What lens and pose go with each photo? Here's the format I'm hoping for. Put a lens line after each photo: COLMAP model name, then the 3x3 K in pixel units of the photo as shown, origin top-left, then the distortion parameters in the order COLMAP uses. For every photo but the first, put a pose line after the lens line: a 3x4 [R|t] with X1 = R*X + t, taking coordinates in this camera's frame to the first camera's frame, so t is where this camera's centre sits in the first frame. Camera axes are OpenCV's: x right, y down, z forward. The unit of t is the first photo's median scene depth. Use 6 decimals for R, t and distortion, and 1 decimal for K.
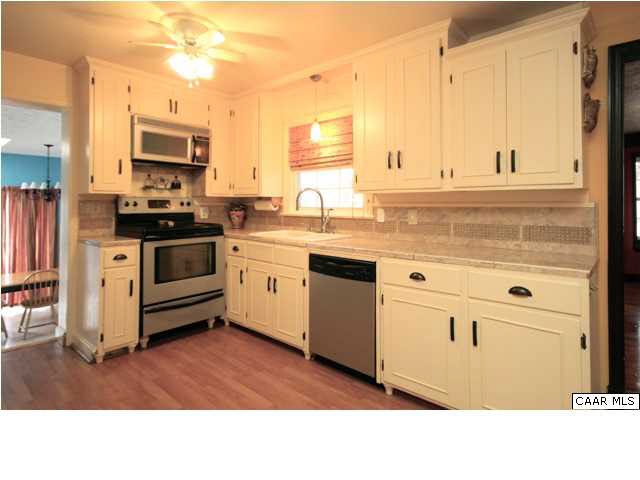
lens RADIAL K [[349.3, 0, 319.2], [0, 349.3, 195.5], [0, 0, 1]] dist [0.000637, 0.000082]
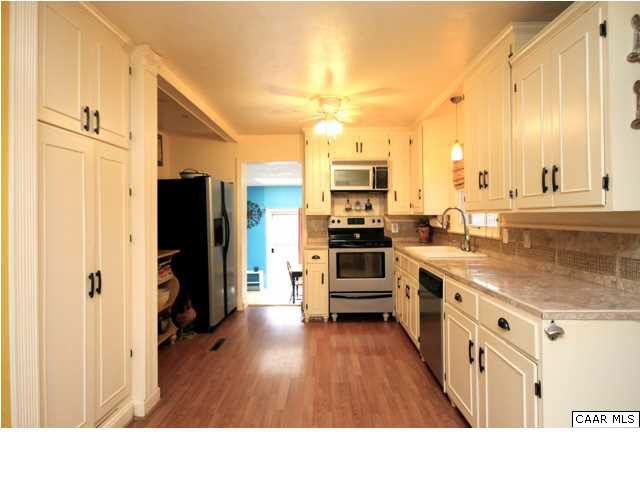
lens RADIAL K [[358.4, 0, 319.8], [0, 358.4, 215.6], [0, 0, 1]] dist [0.027603, 0.000390]
pose [[0.654356, -0.006322, -0.756160, 0.520623], [0.027240, 0.999513, 0.015215, -0.023190], [0.755696, -0.030554, 0.654209, -0.004870]]
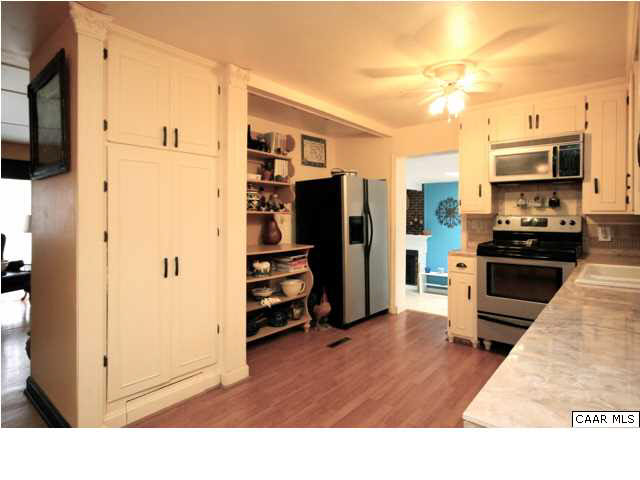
lens RADIAL K [[358.4, 0, 319.8], [0, 358.4, 215.6], [0, 0, 1]] dist [0.027603, 0.000390]
pose [[0.032229, 0.001921, -0.999479, 0.579166], [0.023260, 0.999726, 0.002672, -0.012697], [0.999210, -0.023333, 0.032175, 0.381552]]
